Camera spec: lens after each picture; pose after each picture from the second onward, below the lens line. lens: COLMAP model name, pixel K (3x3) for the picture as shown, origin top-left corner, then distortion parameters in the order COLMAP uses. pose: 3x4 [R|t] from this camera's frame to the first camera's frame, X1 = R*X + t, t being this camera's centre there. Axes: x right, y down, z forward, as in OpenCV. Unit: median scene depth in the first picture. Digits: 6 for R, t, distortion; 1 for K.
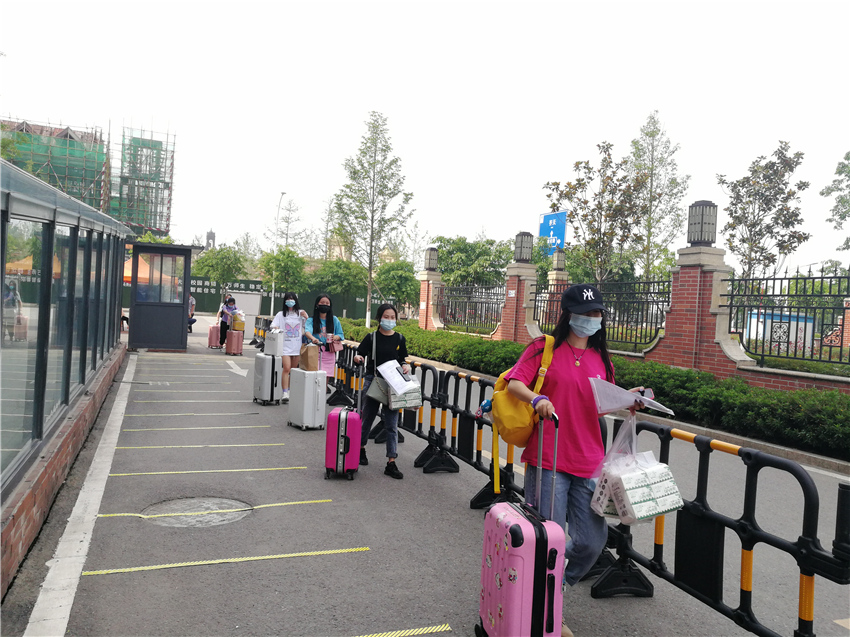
lens RADIAL K [[666.8, 0, 426.9], [0, 666.8, 320.3], [0, 0, 1]] dist [0.012612, 0.005357]
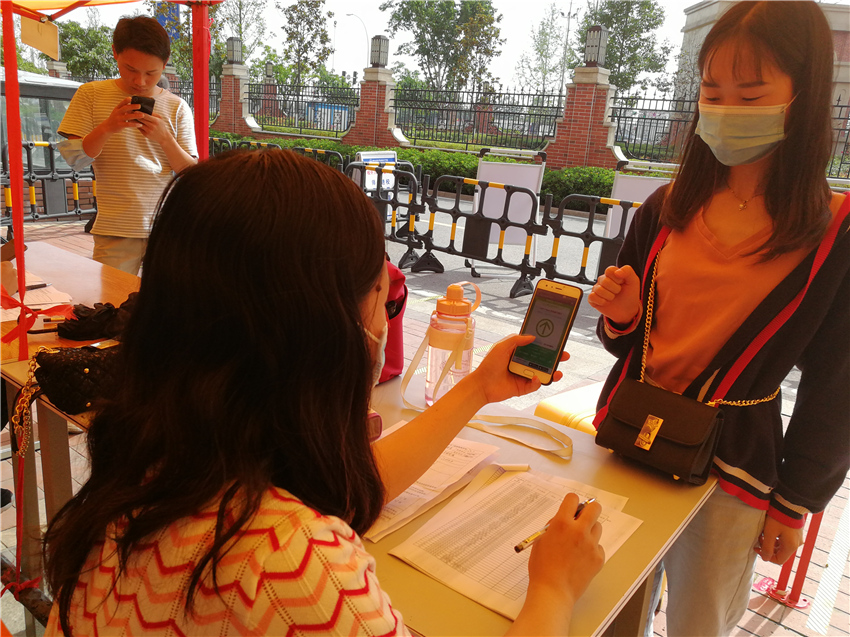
lens RADIAL K [[666.8, 0, 433.9], [0, 666.8, 305.3], [0, 0, 1]] dist [0.012612, 0.005357]
pose [[0.866405, -0.129105, 0.482364, -0.031094], [-0.012714, 0.959981, 0.279777, 0.001607], [-0.499181, -0.248533, 0.830090, -0.350841]]
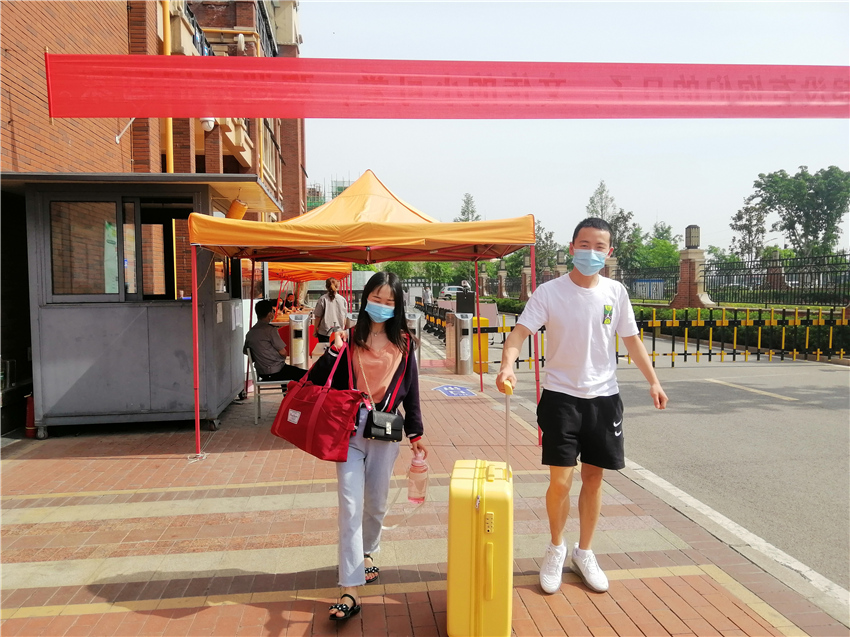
lens RADIAL K [[638.1, 0, 421.4], [0, 638.1, 316.3], [0, 0, 1]] dist [0.045573, -0.055843]
pose [[0.961861, -0.060235, -0.266824, 0.283529], [0.066627, 0.997666, 0.014956, 0.023586], [0.265300, -0.032163, 0.963629, -0.920580]]
